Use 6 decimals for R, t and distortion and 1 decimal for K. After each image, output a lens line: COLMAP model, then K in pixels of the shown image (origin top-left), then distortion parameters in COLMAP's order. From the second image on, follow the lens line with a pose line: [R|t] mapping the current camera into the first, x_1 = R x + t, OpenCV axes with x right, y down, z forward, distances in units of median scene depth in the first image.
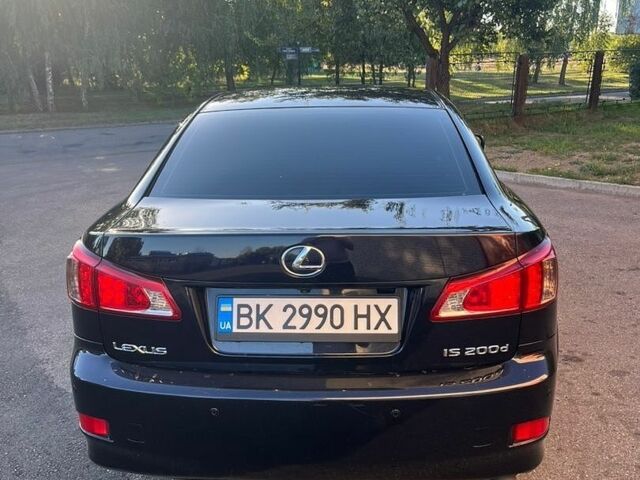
lens RADIAL K [[672.3, 0, 335.0], [0, 672.3, 245.8], [0, 0, 1]] dist [0.053112, 0.000000]
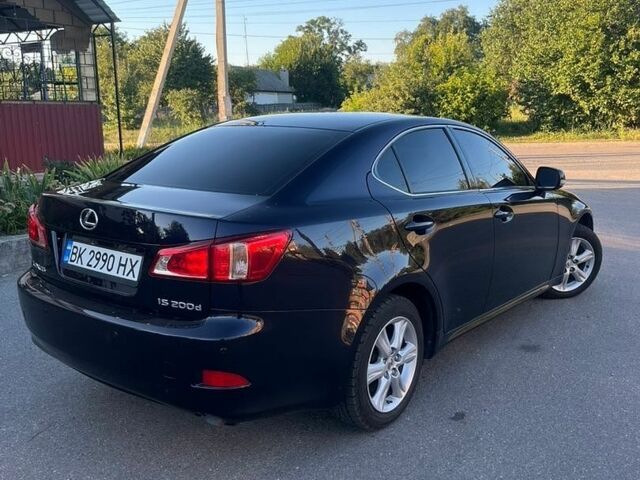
lens RADIAL K [[672.3, 0, 322.7], [0, 672.3, 240.2], [0, 0, 1]] dist [0.053112, 0.000000]
pose [[0.822359, 0.131578, -0.553545, 1.155983], [-0.165213, 0.986196, -0.011025, -0.000444], [0.544454, 0.100519, 0.832746, 0.046624]]
